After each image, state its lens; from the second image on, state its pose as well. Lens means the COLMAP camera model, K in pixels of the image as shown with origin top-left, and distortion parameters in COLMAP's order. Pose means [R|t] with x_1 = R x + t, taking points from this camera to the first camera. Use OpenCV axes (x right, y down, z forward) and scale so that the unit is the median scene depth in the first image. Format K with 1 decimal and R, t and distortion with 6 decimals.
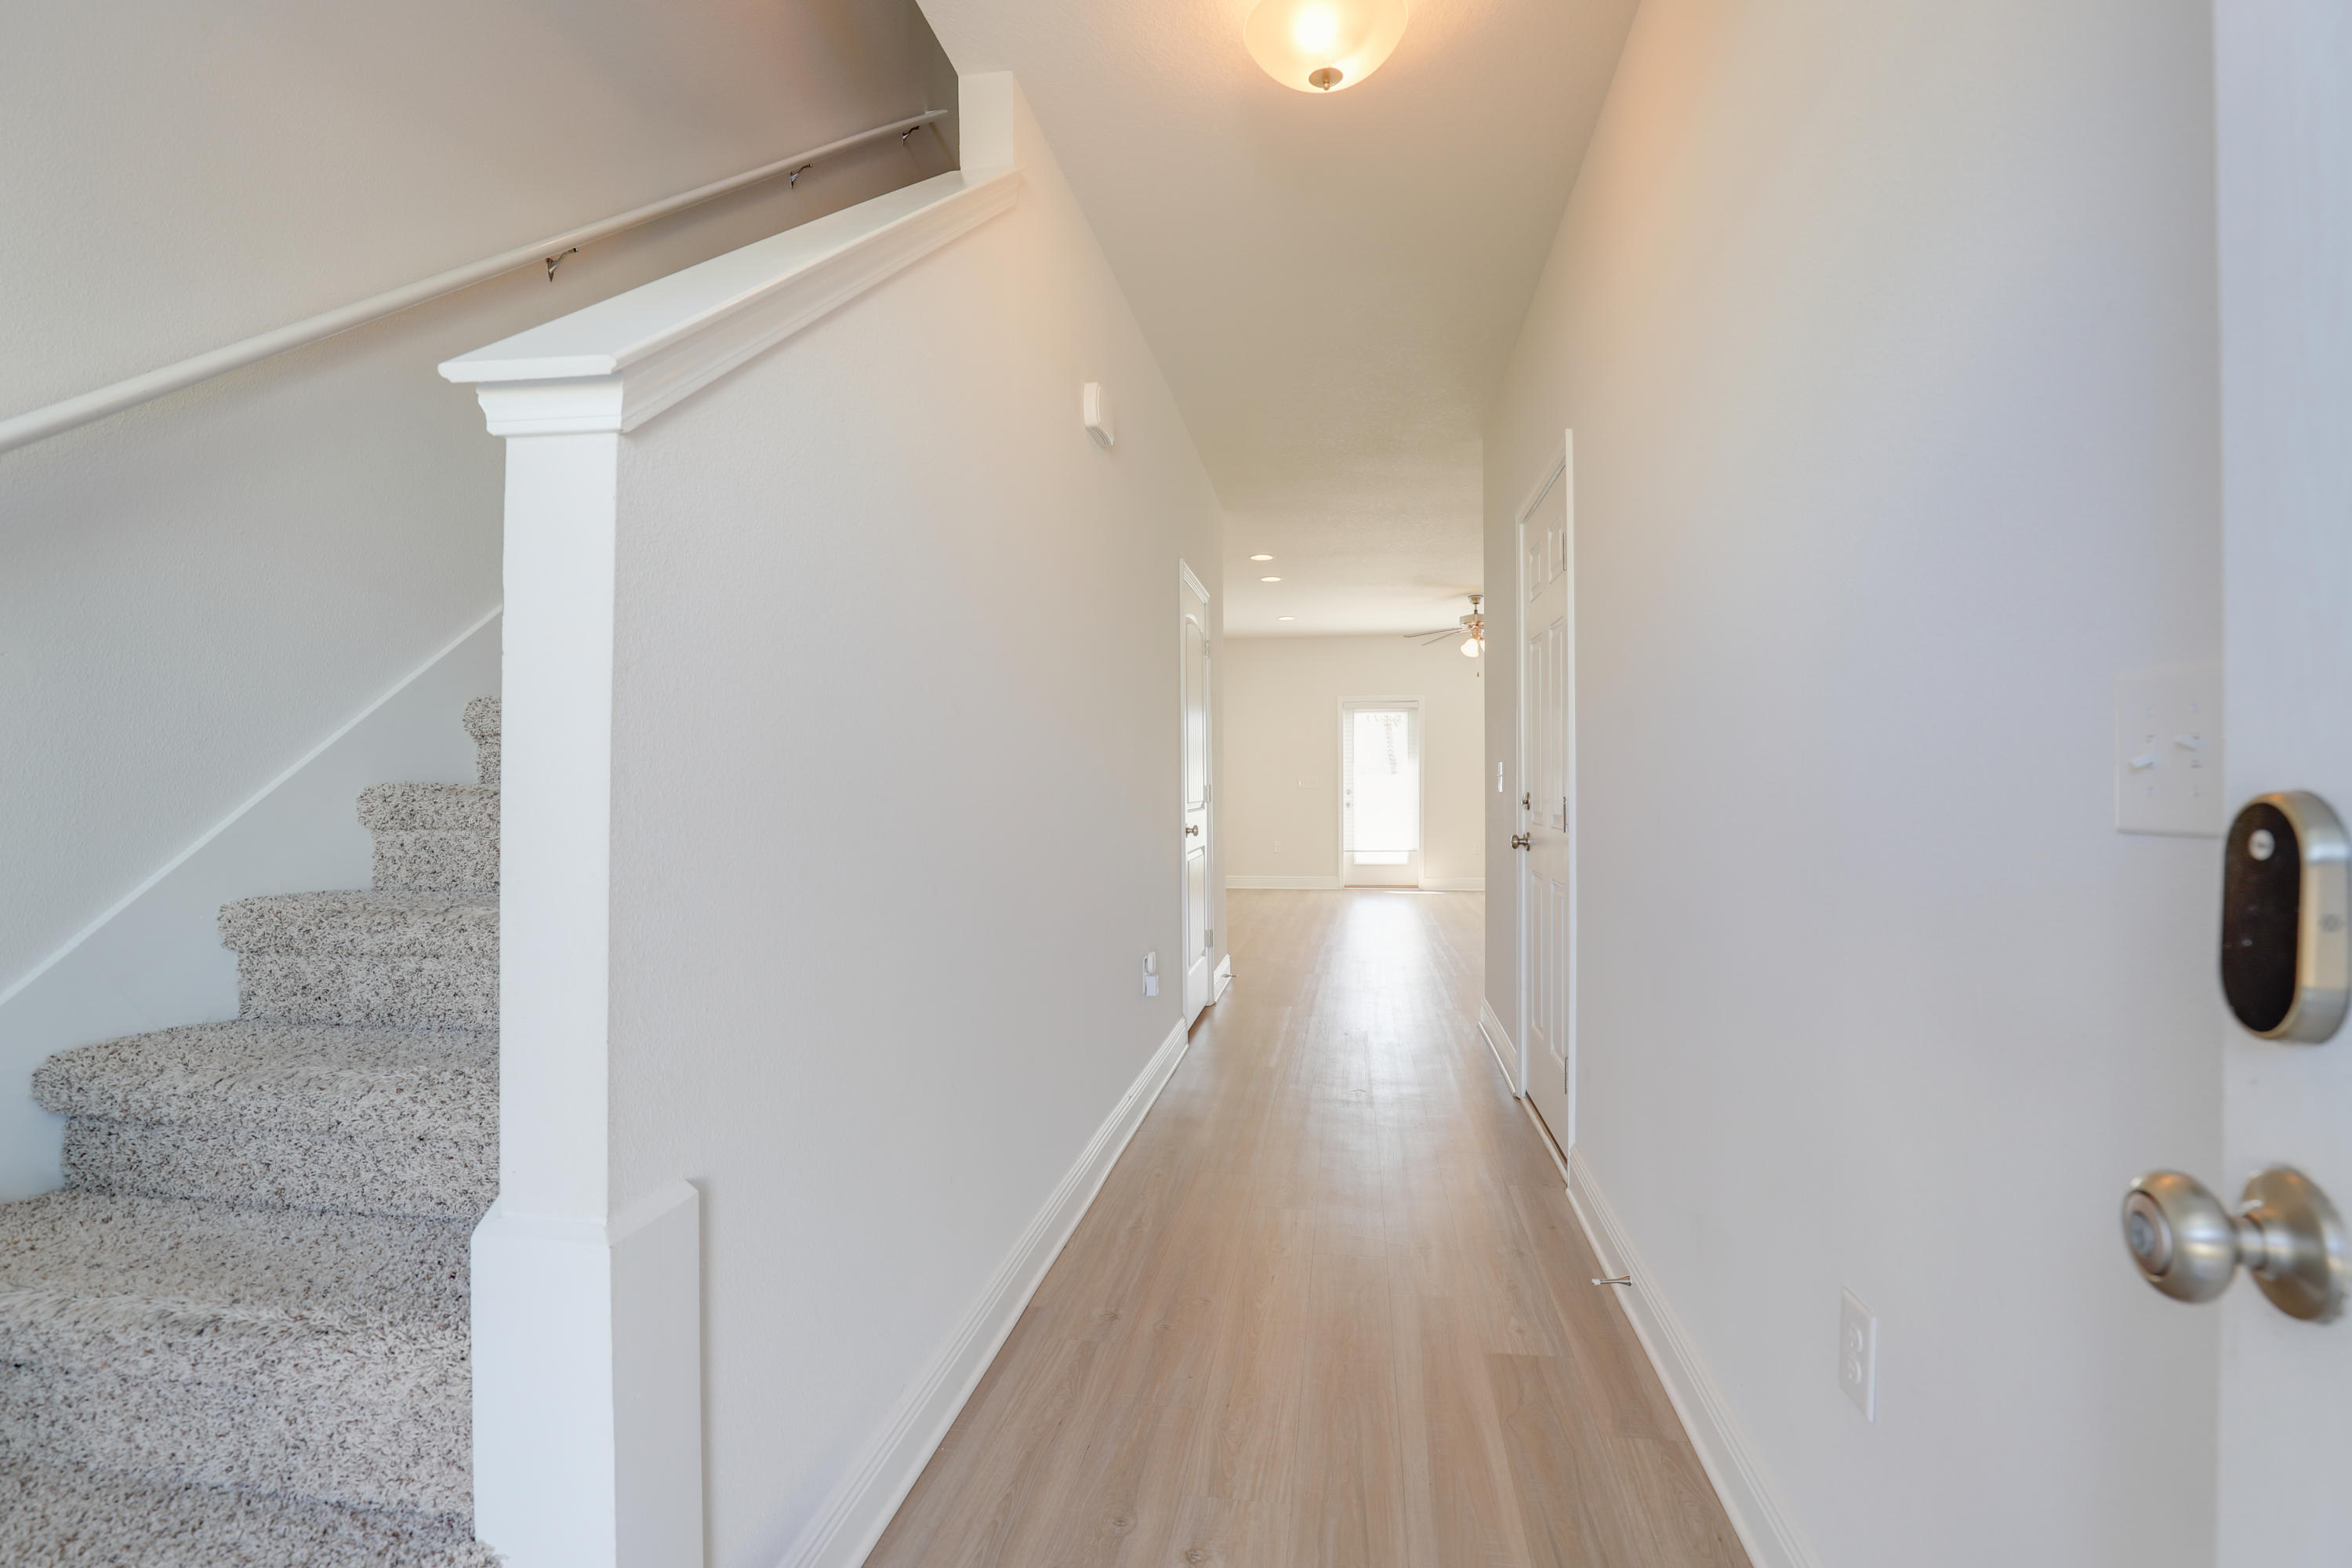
lens RADIAL K [[1111.1, 0, 1176.0], [0, 1111.1, 784.0], [0, 0, 1]] dist [-0.041398, 0.010436]
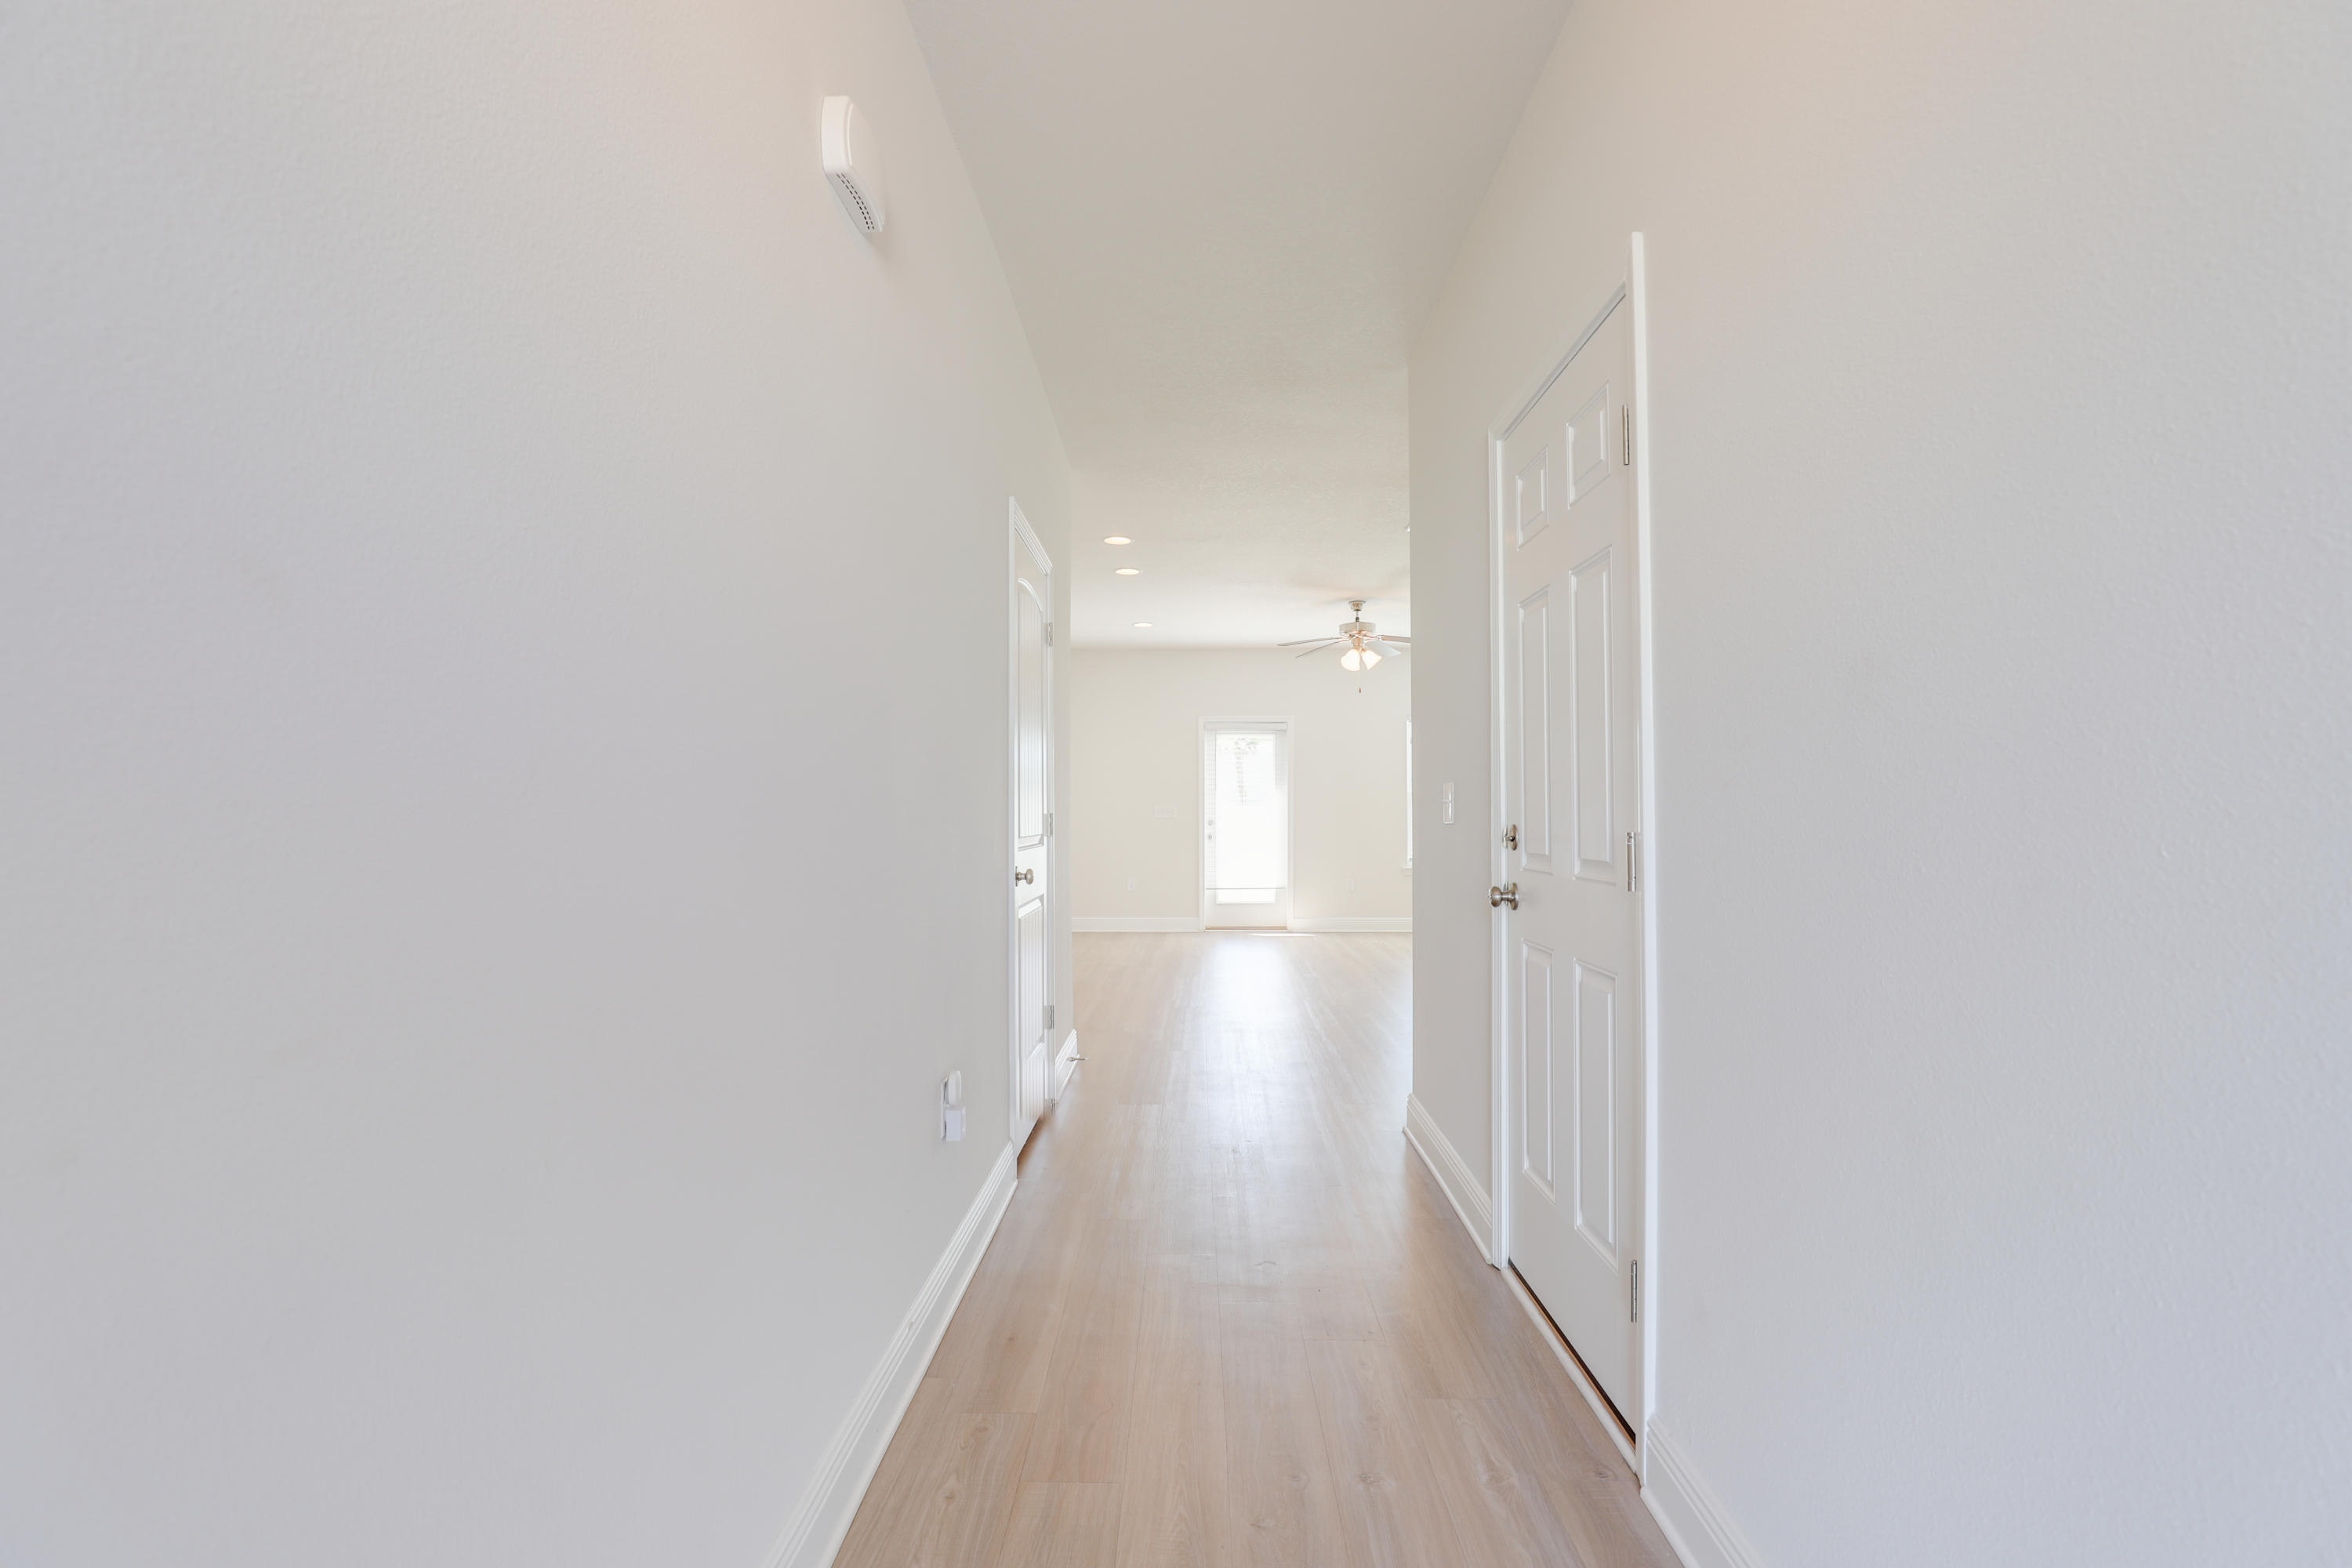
lens RADIAL K [[1111.1, 0, 1176.0], [0, 1111.1, 784.0], [0, 0, 1]] dist [-0.041398, 0.010436]
pose [[0.990647, 0.006576, 0.136289, 0.011577], [-0.002881, 0.999623, -0.027297, 0.001071], [-0.136417, 0.026649, 0.990293, 0.239014]]
